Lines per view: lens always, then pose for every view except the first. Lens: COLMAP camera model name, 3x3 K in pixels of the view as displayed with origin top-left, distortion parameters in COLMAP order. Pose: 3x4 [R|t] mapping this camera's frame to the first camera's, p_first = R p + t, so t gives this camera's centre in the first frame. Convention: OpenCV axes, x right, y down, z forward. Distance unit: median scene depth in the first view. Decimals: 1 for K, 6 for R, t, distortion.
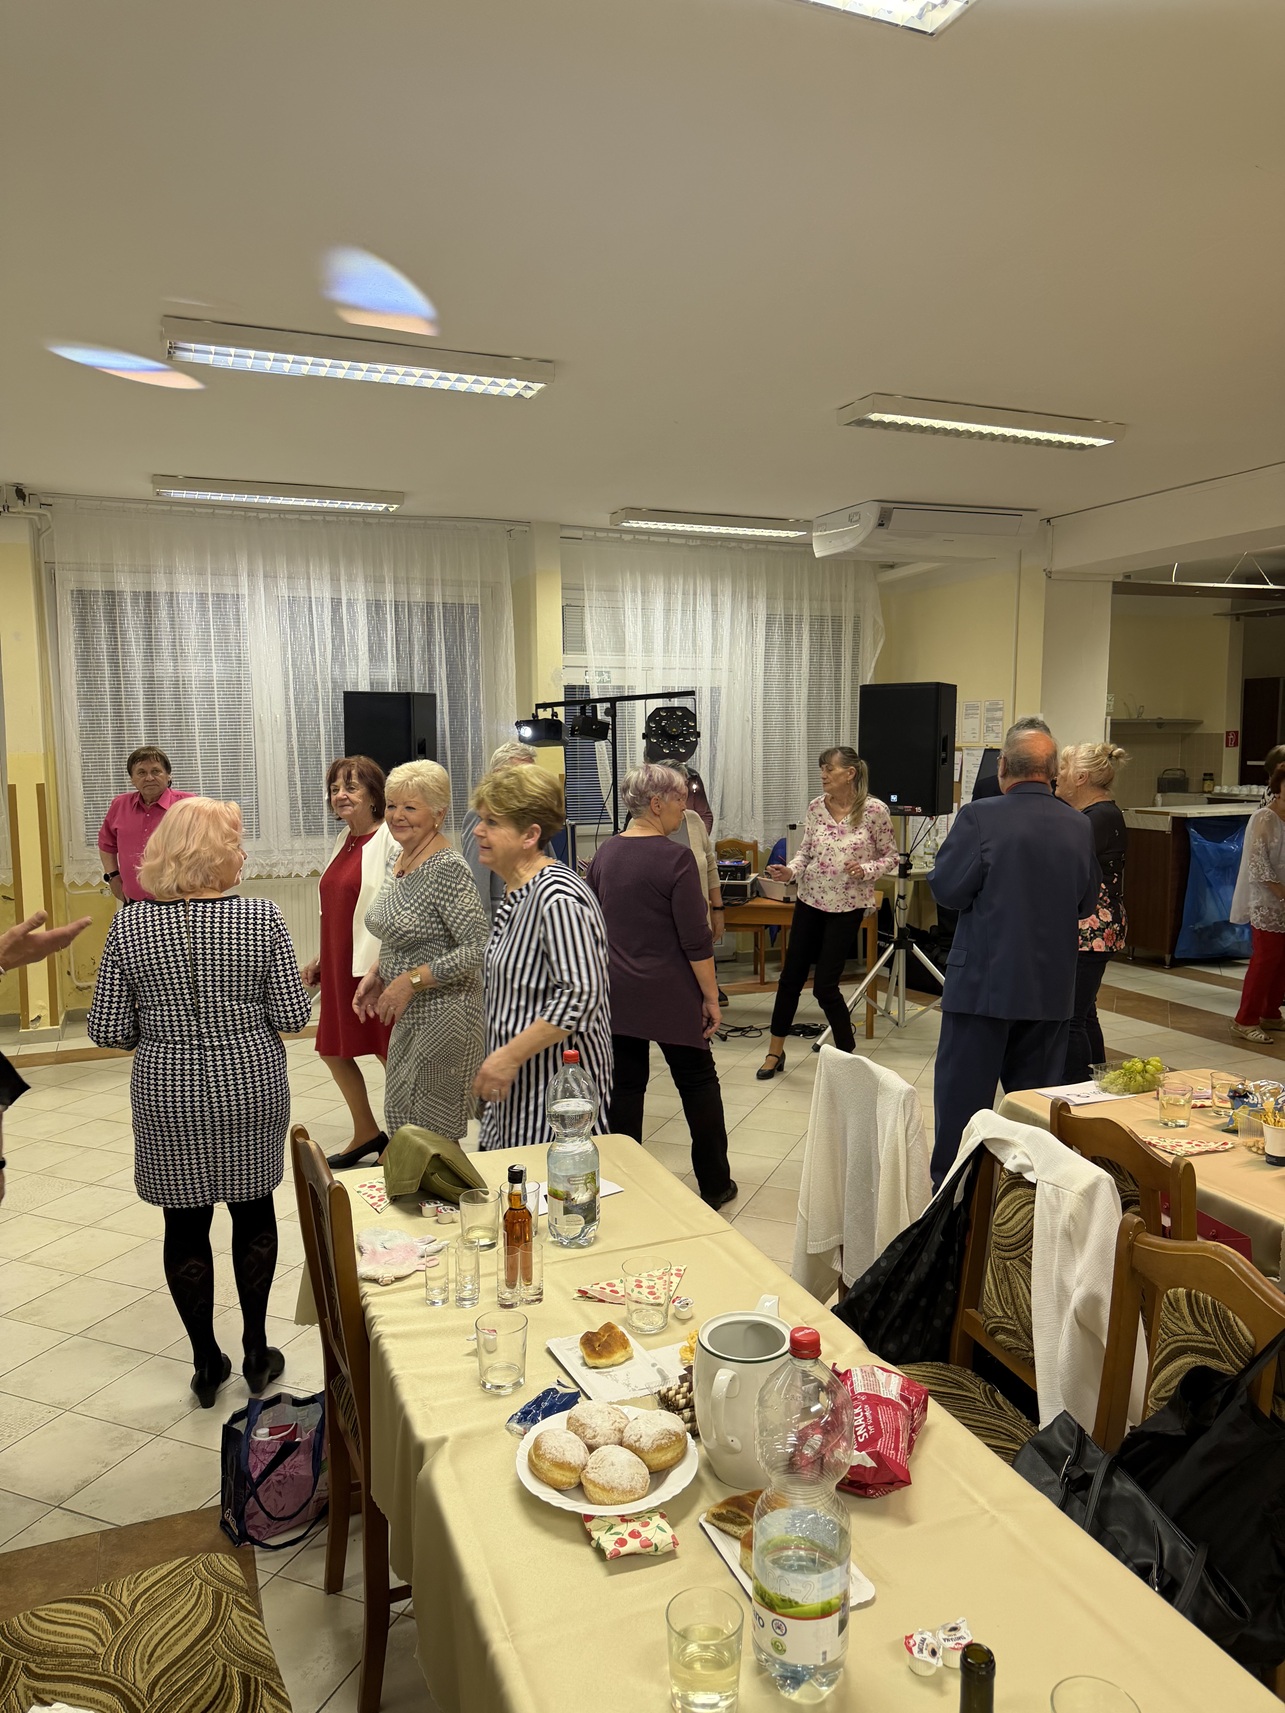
lens RADIAL K [[1221.7, 0, 642.5], [0, 1221.7, 856.5], [0, 0, 1]] dist [0.023120, -0.001955]
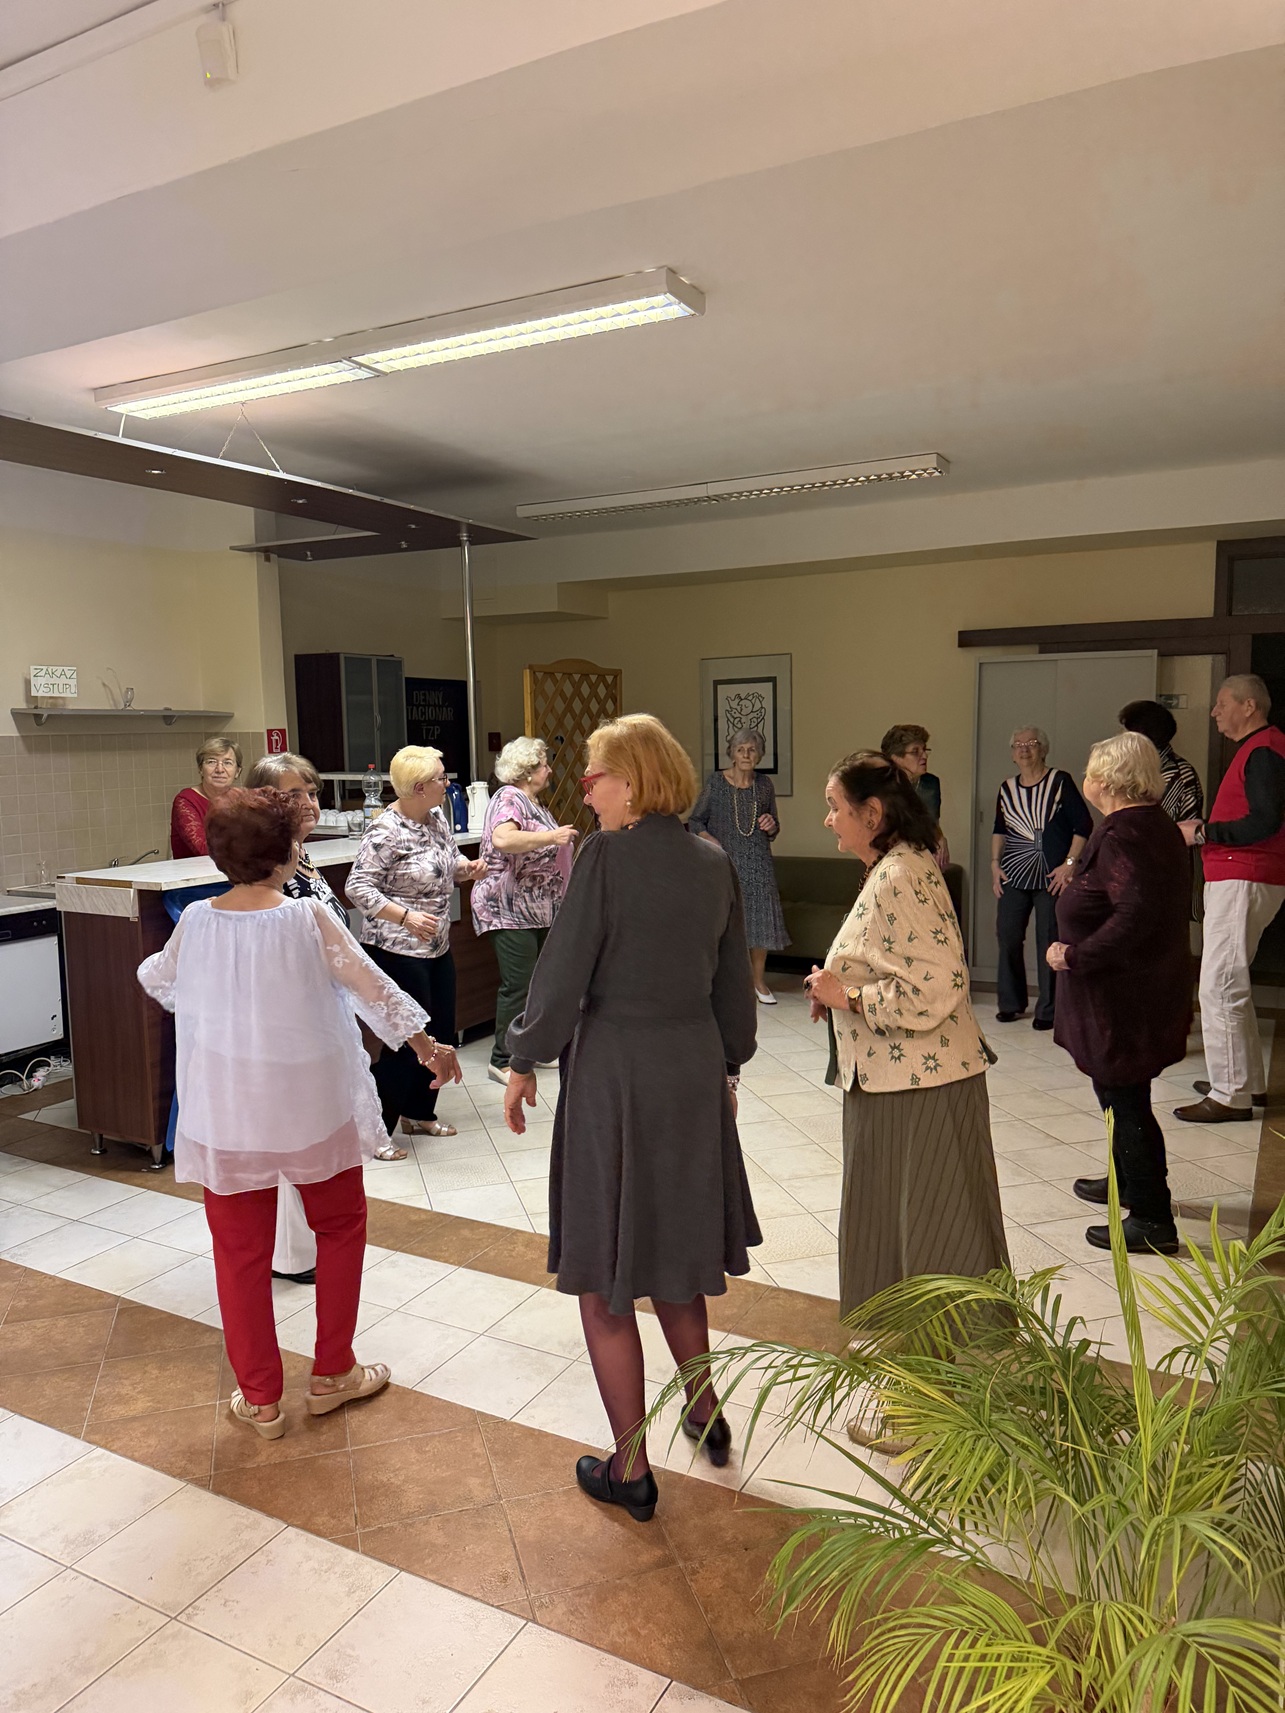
lens RADIAL K [[1239.4, 0, 652.2], [0, 1239.4, 858.4], [0, 0, 1]] dist [-0.016007, -0.007770]
pose [[0.777399, -0.071039, 0.624984, 0.227291], [0.073064, 0.997075, 0.022450, -0.034556], [-0.624750, 0.028211, 0.780315, 0.373994]]
